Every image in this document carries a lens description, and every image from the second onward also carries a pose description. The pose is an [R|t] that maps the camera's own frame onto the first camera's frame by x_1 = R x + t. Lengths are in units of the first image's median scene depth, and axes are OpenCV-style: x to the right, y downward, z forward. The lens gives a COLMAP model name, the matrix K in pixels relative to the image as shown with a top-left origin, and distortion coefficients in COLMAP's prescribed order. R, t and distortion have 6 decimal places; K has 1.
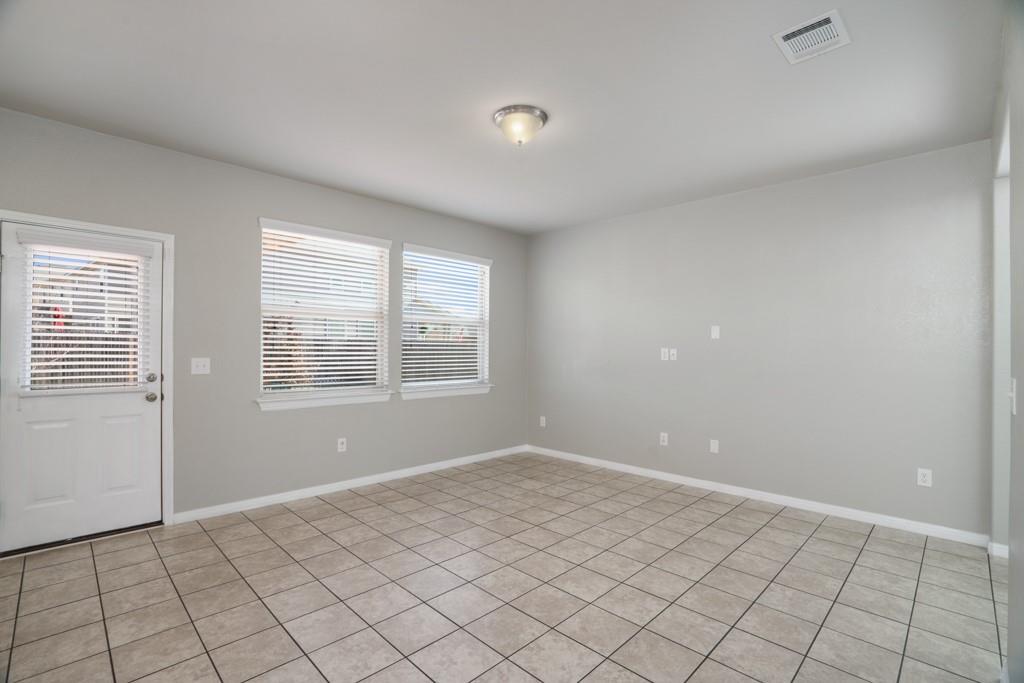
lens RADIAL K [[475.5, 0, 516.5], [0, 475.5, 345.7], [0, 0, 1]] dist [-0.035074, 0.010623]
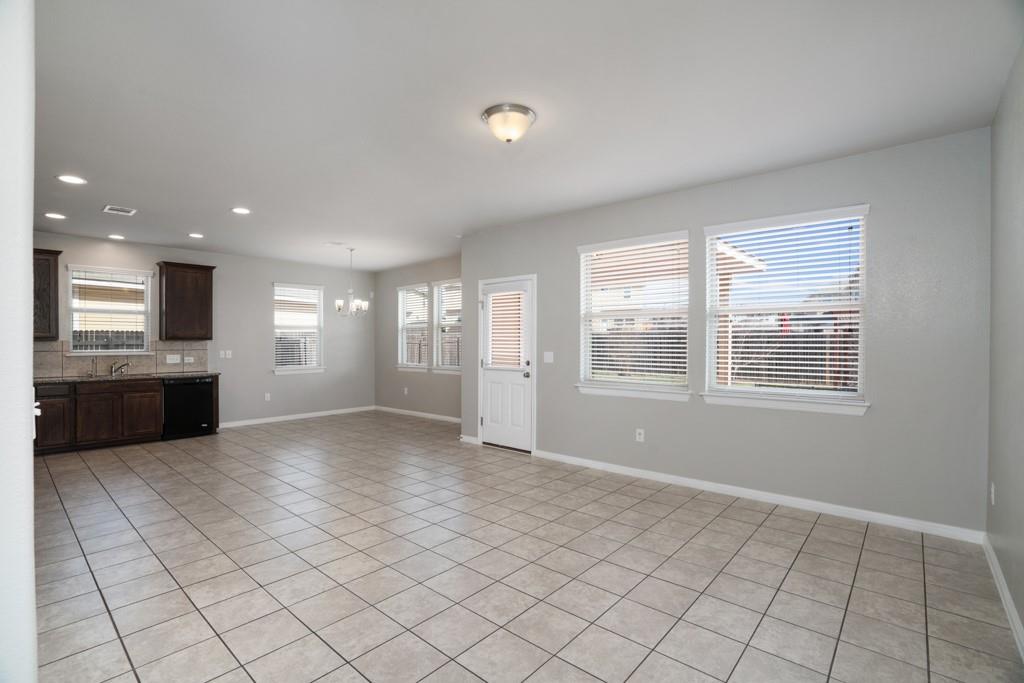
lens RADIAL K [[475.5, 0, 511.8], [0, 475.5, 344.3], [0, 0, 1]] dist [-0.035074, 0.010623]
pose [[0.058153, -0.008910, -0.998268, 0.820817], [0.000349, 0.999960, -0.008905, 0.014710], [0.998308, 0.000169, 0.058154, 0.768513]]
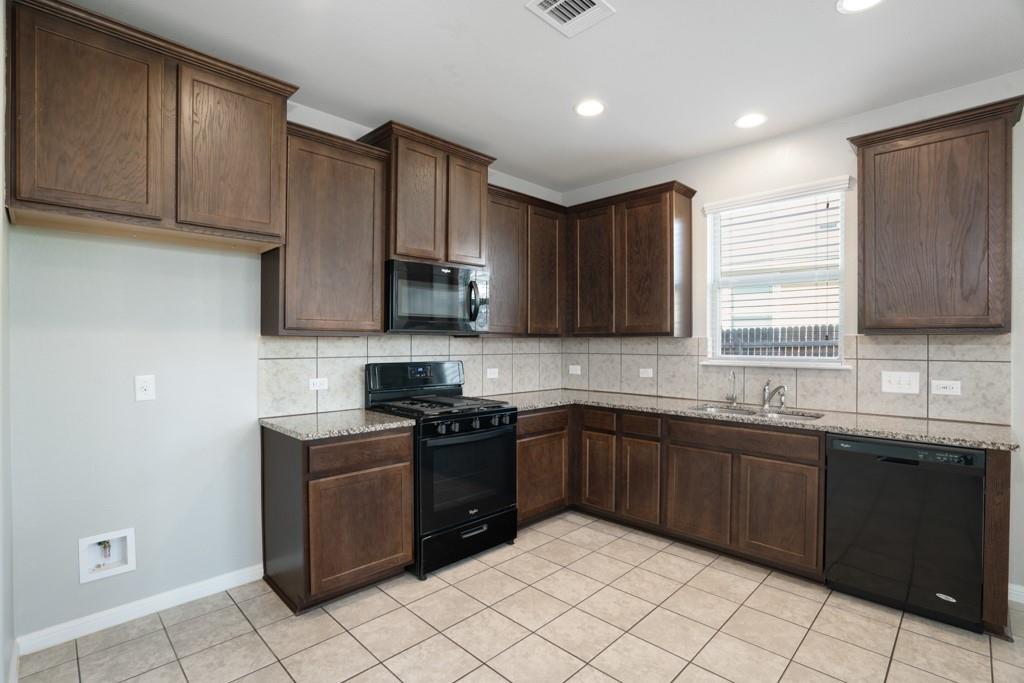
lens RADIAL K [[475.5, 0, 512.1], [0, 475.5, 343.6], [0, 0, 1]] dist [-0.035074, 0.010623]
pose [[-0.999772, -0.008812, 0.019458, -0.492165], [-0.008667, 0.999934, 0.007520, -0.005264], [-0.019523, 0.007350, -0.999782, 0.289447]]
